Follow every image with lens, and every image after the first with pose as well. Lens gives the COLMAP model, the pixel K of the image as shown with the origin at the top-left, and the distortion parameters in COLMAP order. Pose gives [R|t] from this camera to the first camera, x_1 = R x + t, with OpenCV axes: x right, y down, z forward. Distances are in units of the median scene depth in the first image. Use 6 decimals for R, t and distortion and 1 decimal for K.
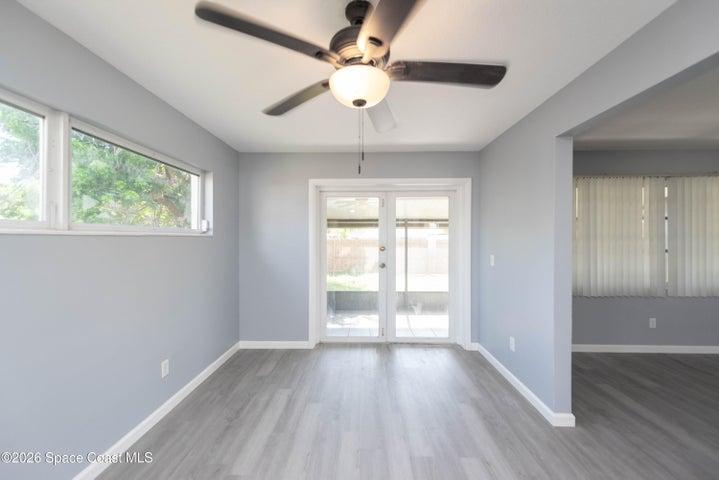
lens RADIAL K [[284.8, 0, 357.3], [0, 284.8, 238.6], [0, 0, 1]] dist [0.014220, -0.001340]
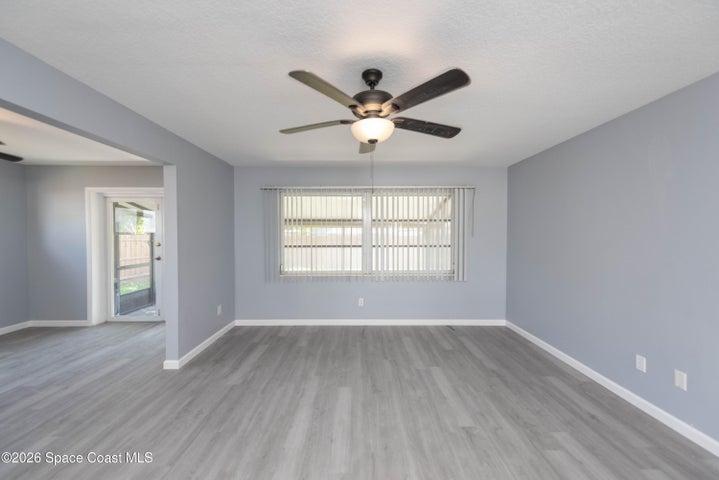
lens RADIAL K [[284.8, 0, 358.6], [0, 284.8, 241.5], [0, 0, 1]] dist [0.014220, -0.001340]
pose [[0.999985, -0.005518, 0.000373, 0.996063], [0.005514, 0.999928, 0.010676, 0.016062], [-0.000432, -0.010674, 0.999943, -0.233105]]
